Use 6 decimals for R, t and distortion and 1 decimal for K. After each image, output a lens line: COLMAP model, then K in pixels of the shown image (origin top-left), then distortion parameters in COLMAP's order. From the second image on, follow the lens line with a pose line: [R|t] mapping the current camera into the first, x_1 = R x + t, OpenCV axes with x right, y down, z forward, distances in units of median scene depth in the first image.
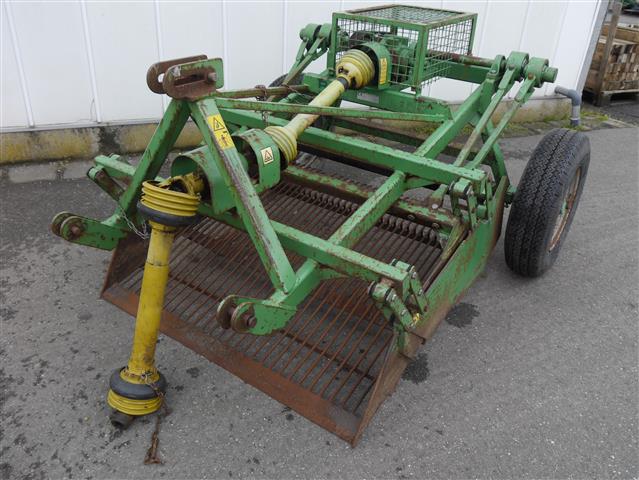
lens RADIAL K [[542.1, 0, 319.5], [0, 542.1, 240.0], [0, 0, 1]] dist [-0.025236, 0.000778]
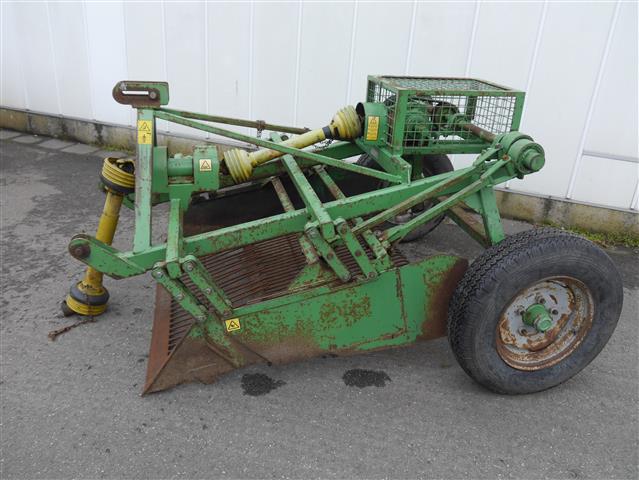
lens RADIAL K [[542.1, 0, 319.5], [0, 542.1, 240.0], [0, 0, 1]] dist [-0.025236, 0.000778]
pose [[0.738446, 0.270467, -0.617693, 0.966362], [-0.352013, 0.935930, -0.011015, -0.070590], [0.575139, 0.225570, 0.786342, 0.182206]]
